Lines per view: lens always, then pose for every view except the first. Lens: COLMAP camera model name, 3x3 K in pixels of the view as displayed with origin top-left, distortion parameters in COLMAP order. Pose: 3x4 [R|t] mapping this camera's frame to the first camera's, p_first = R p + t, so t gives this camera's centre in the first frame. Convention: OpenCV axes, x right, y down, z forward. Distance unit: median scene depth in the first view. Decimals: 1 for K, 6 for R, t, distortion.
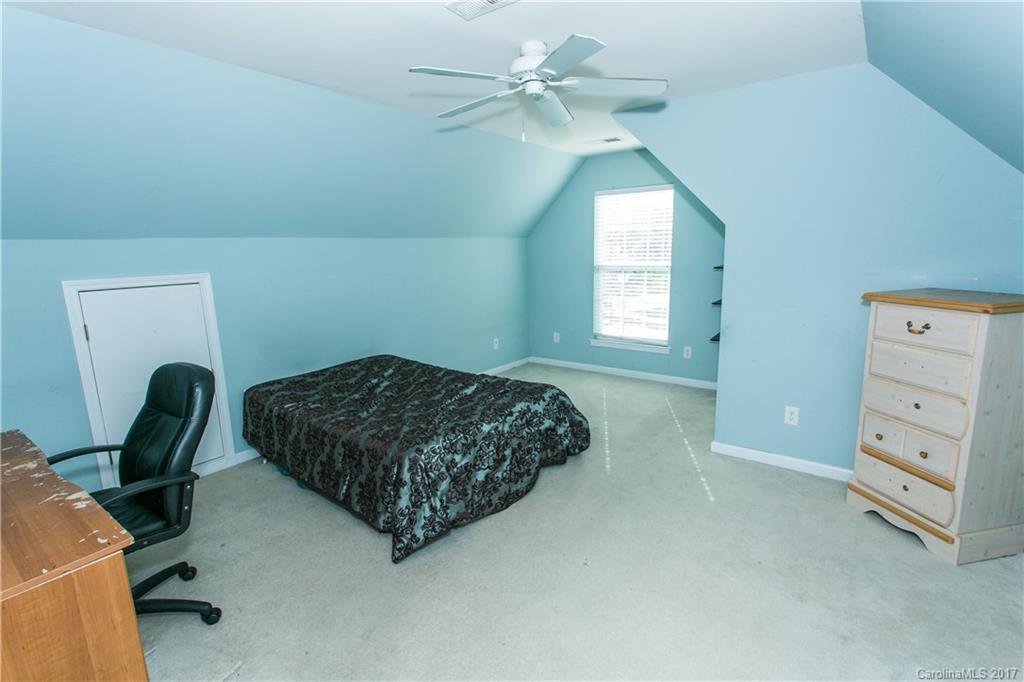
lens RADIAL K [[488.7, 0, 512.2], [0, 488.7, 340.0], [0, 0, 1]] dist [-0.001933, -0.000163]
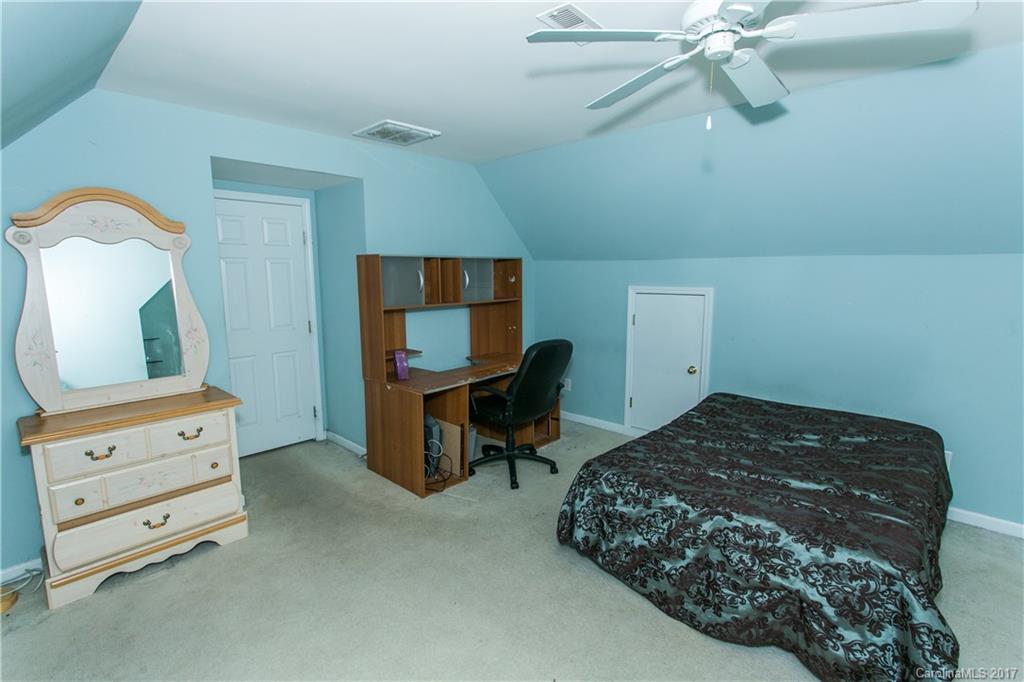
lens RADIAL K [[488.7, 0, 511.2], [0, 488.7, 340.6], [0, 0, 1]] dist [-0.001933, -0.000163]
pose [[-0.110657, 0.172300, -0.978809, 0.660900], [-0.182263, 0.964637, 0.190411, -0.162981], [0.977003, 0.199471, -0.075340, 0.703492]]
